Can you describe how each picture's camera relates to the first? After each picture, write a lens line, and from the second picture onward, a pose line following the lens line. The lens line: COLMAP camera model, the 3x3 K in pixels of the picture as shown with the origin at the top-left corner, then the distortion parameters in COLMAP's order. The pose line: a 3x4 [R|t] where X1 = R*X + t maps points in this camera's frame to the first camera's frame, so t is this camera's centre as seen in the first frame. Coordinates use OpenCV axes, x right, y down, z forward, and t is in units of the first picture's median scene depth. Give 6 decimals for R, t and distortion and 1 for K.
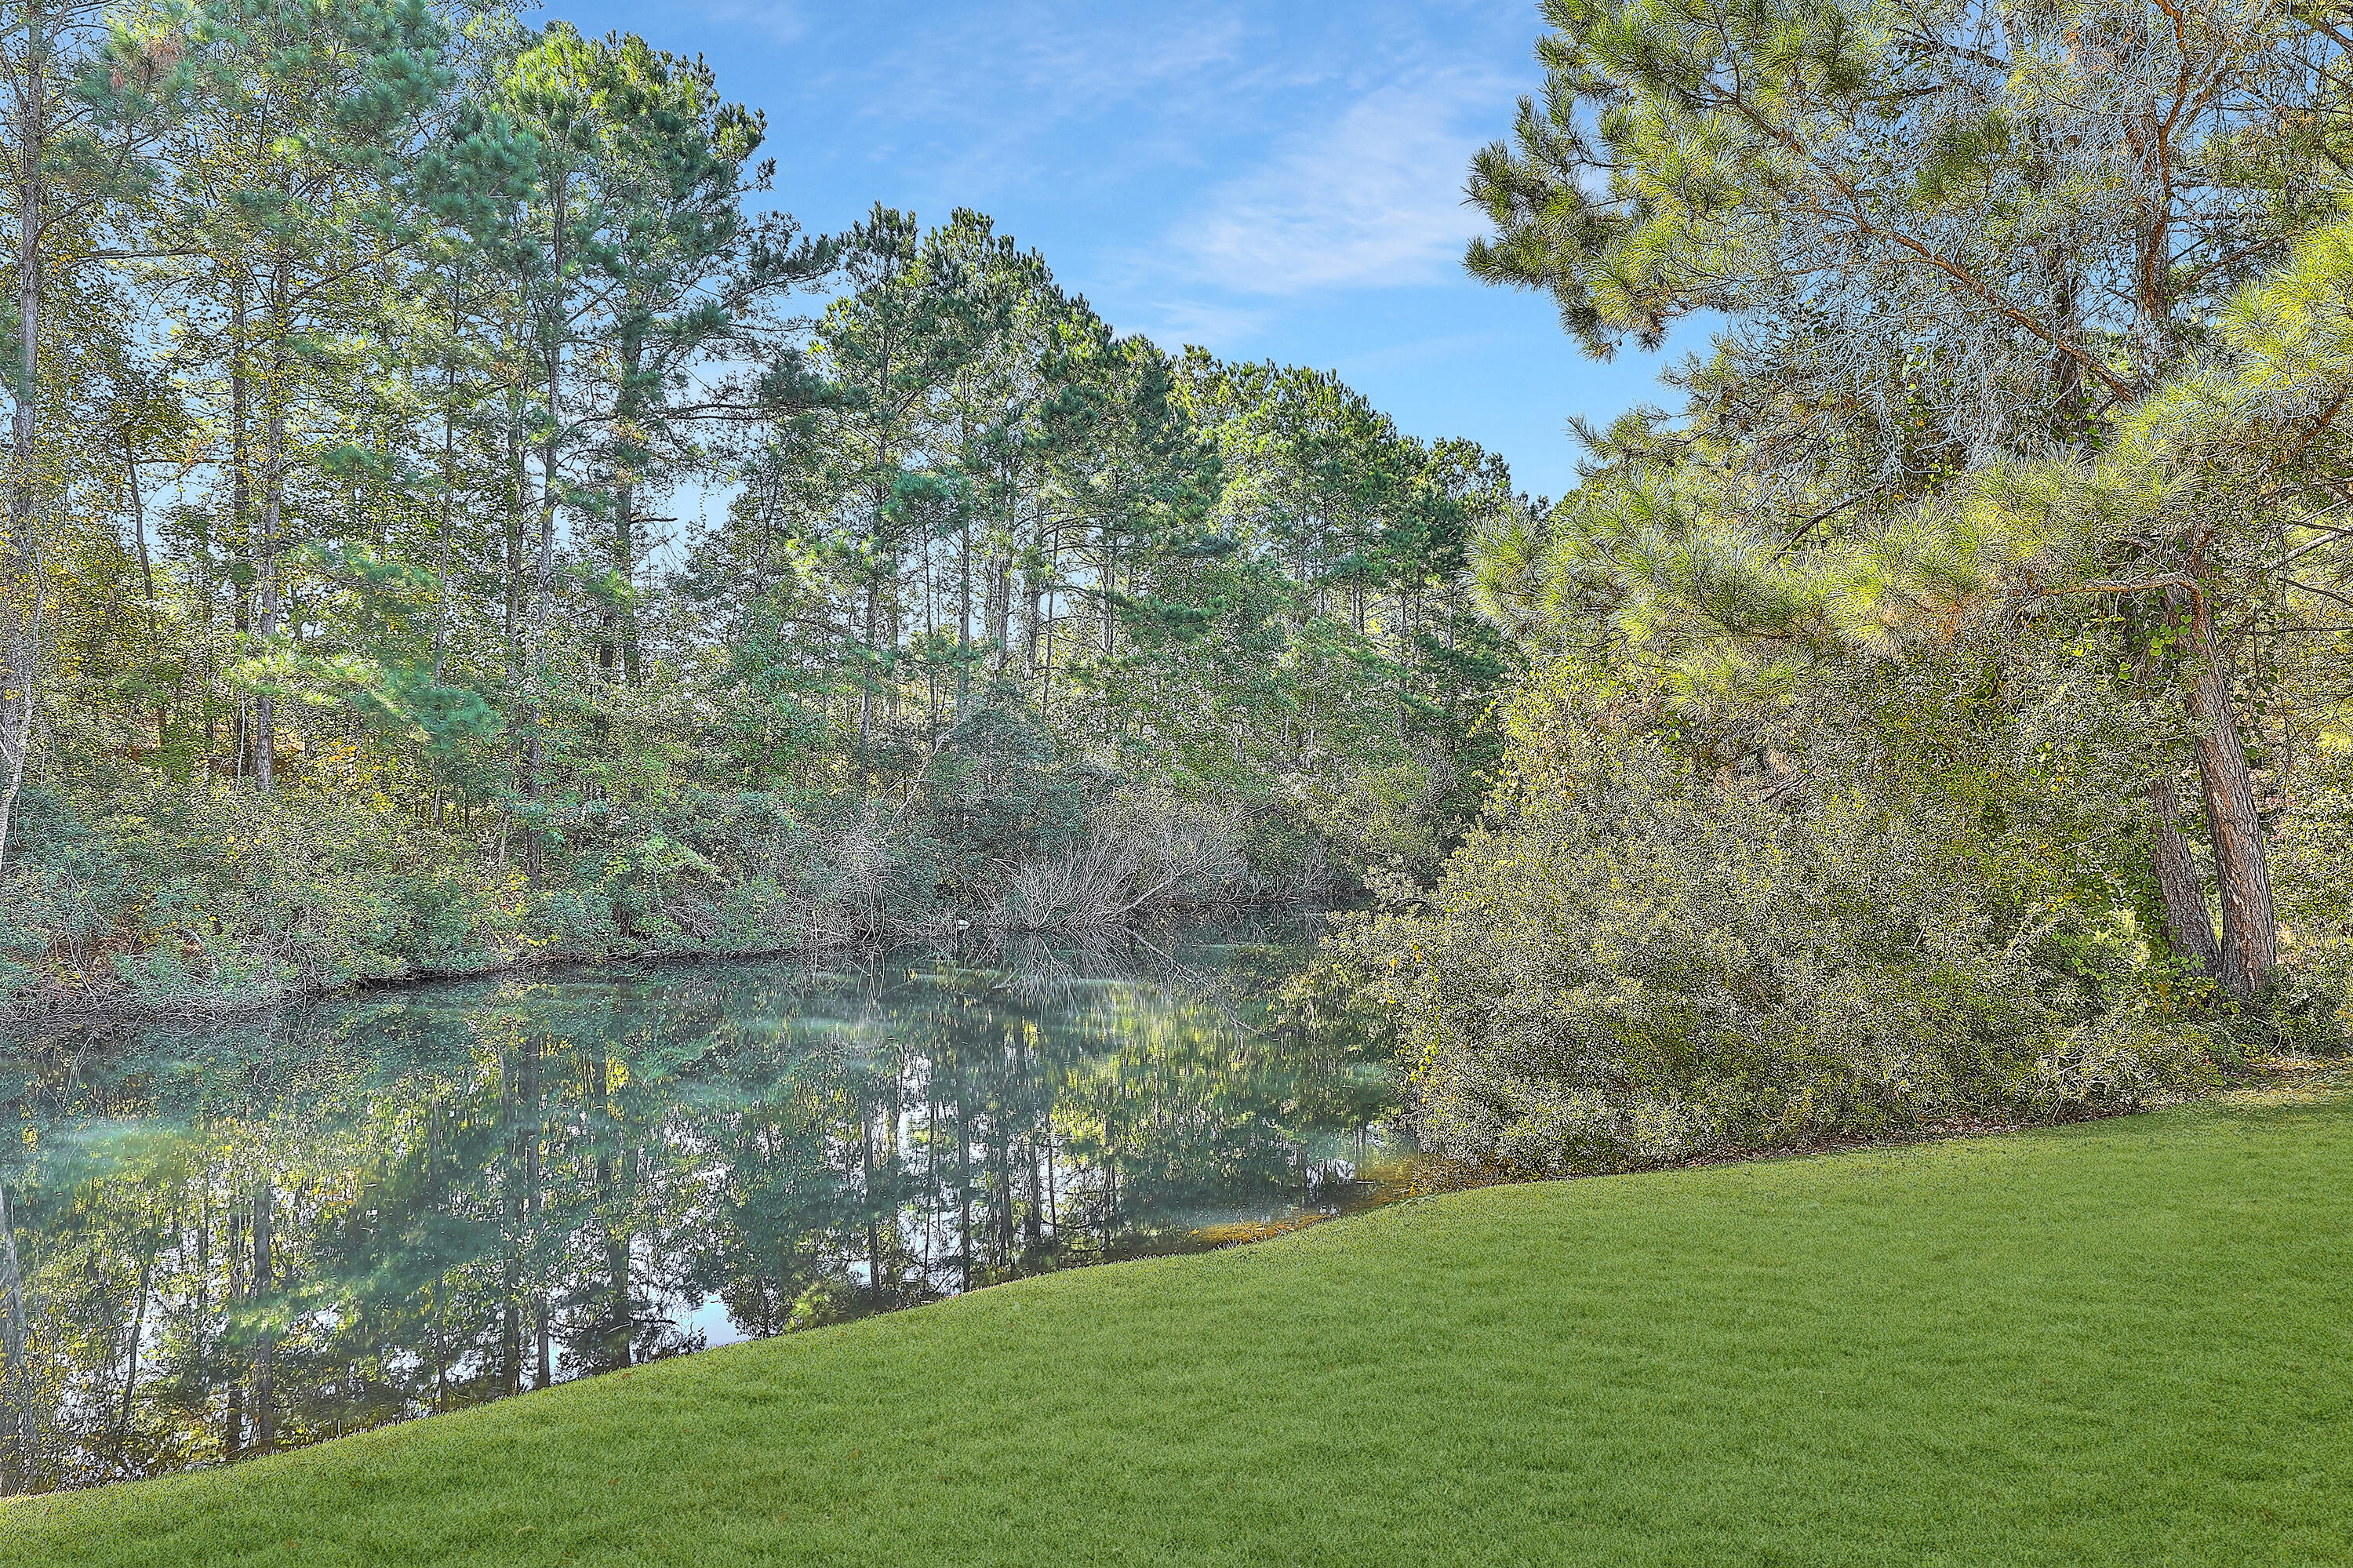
lens RADIAL K [[1487.2, 0, 1197.2], [0, 1487.2, 788.4], [0, 0, 1]] dist [-0.004774, 0.003440]
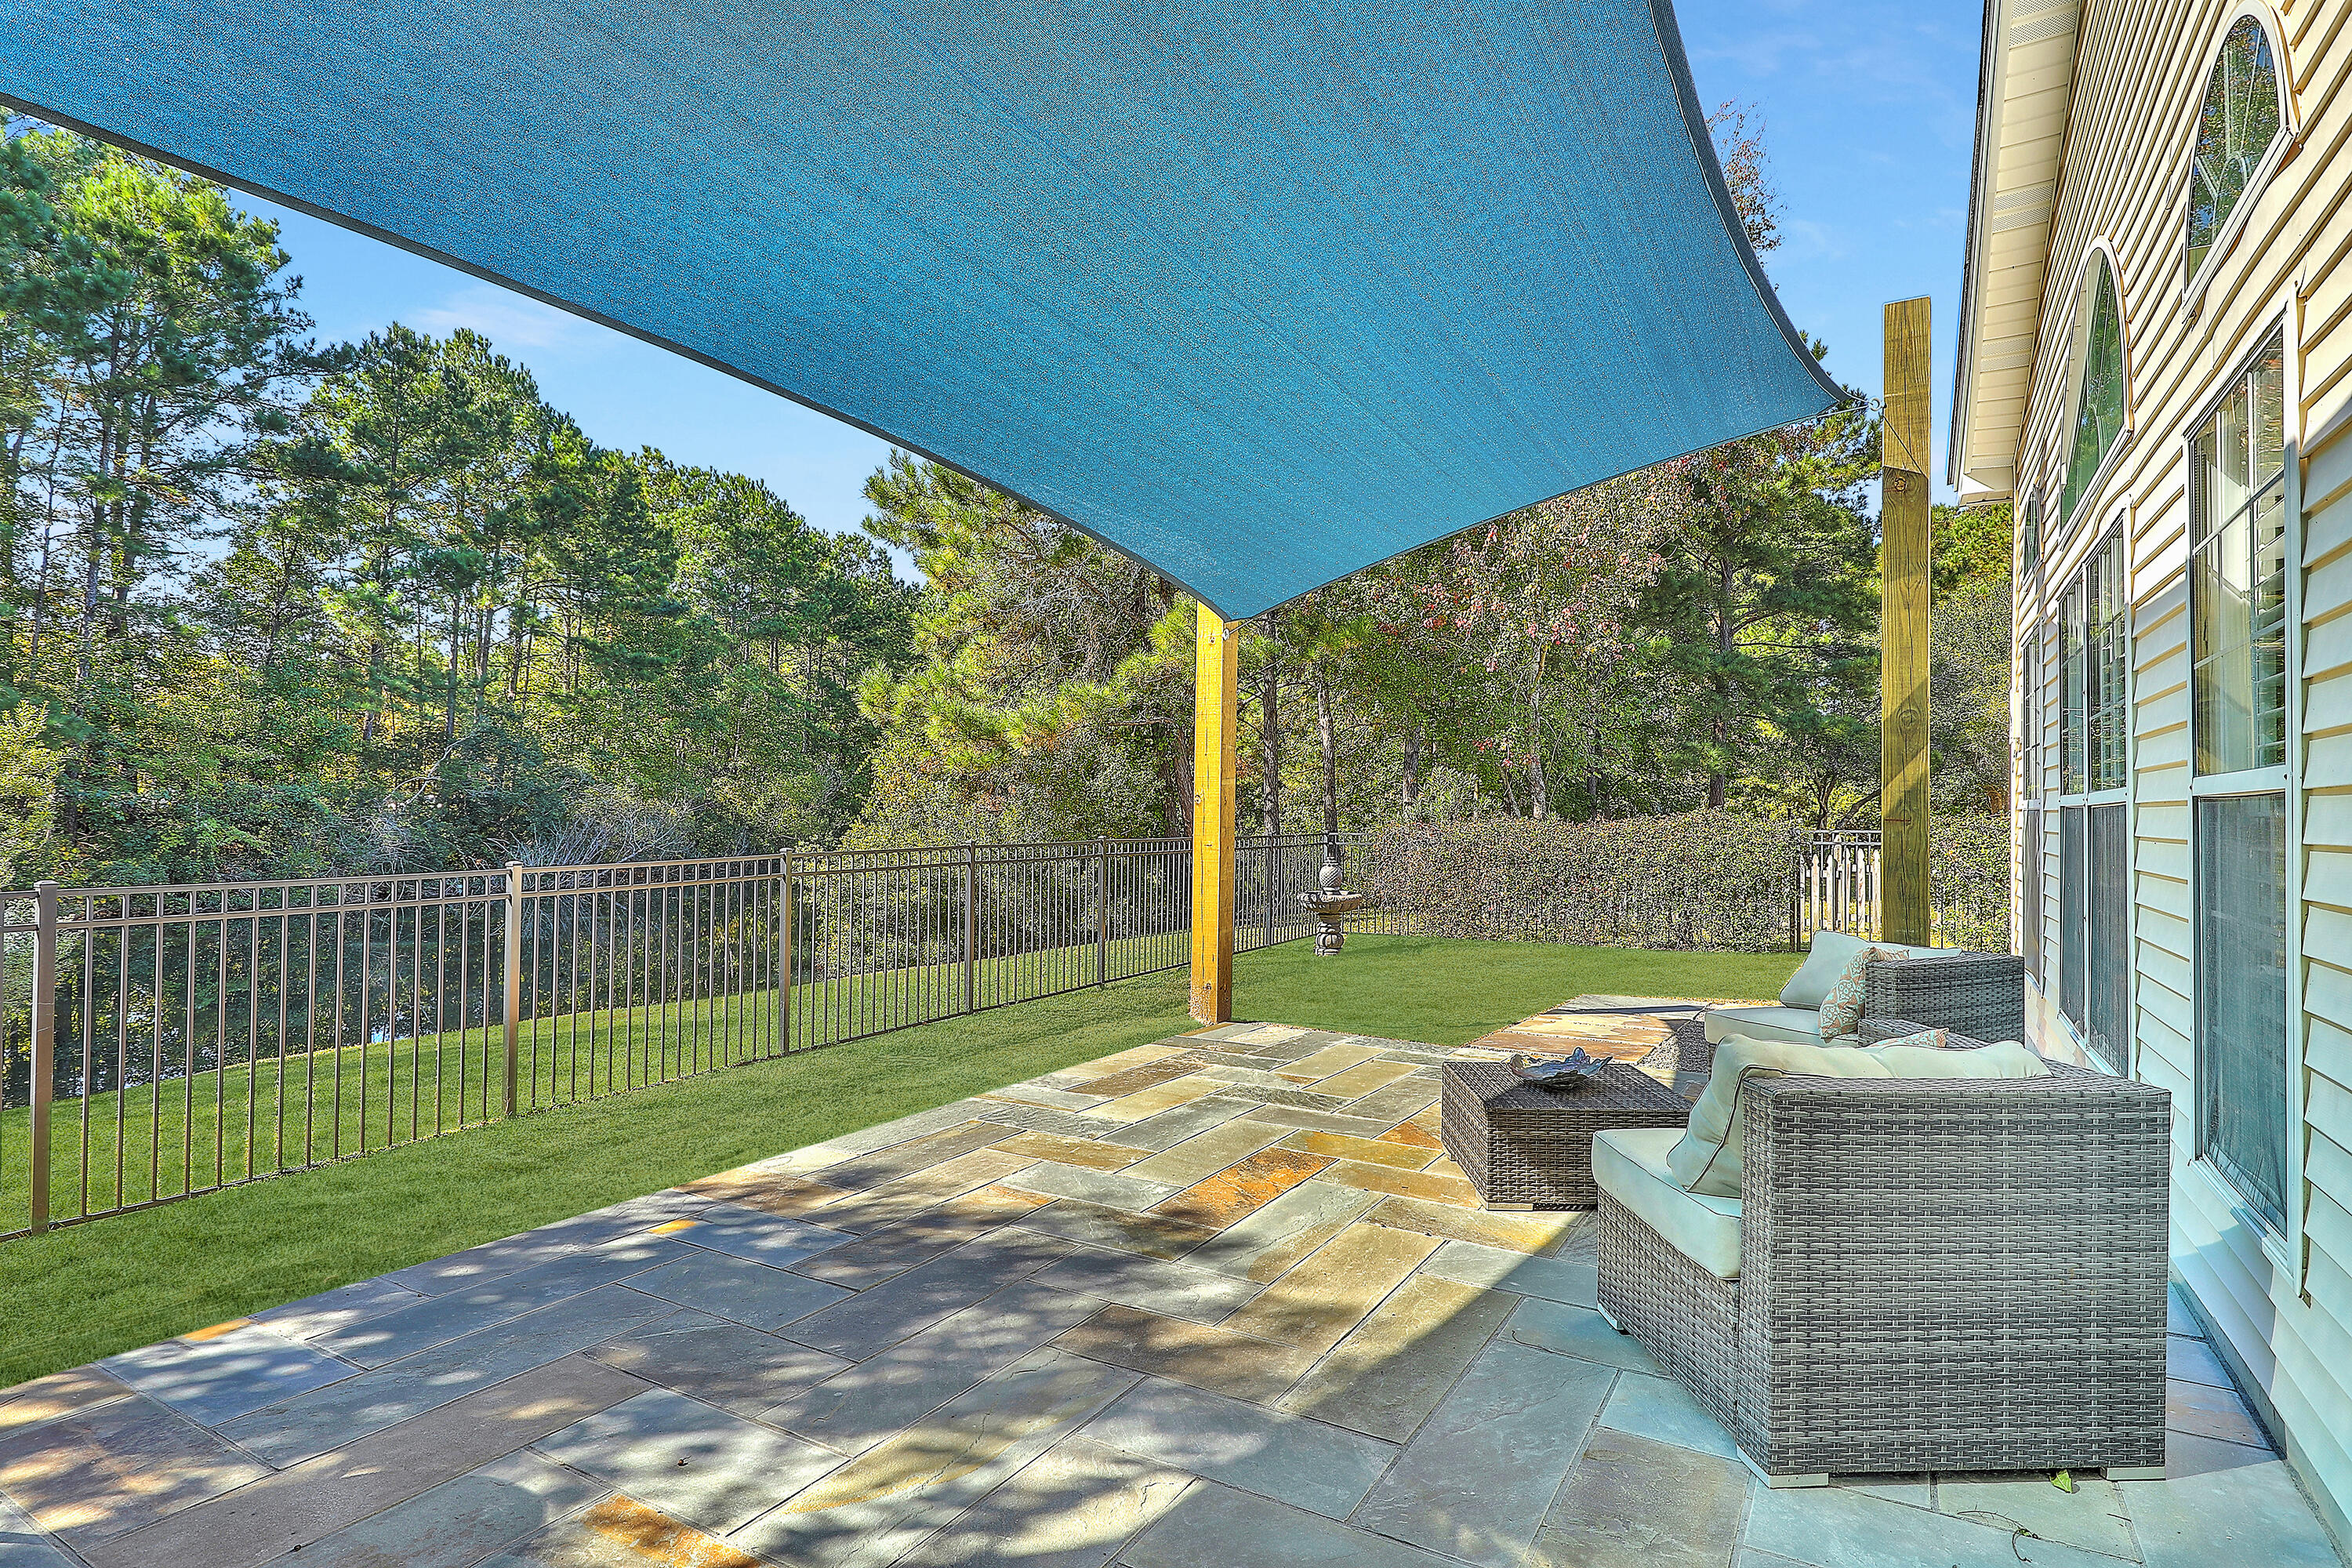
lens RADIAL K [[1240.4, 0, 1178.8], [0, 1240.4, 781.0], [0, 0, 1]] dist [0.003508, 0.001440]
pose [[0.906273, 0.027827, 0.421777, -0.043083], [-0.025580, 0.999612, -0.010988, -0.006789], [-0.421919, -0.000831, 0.906633, -0.236366]]
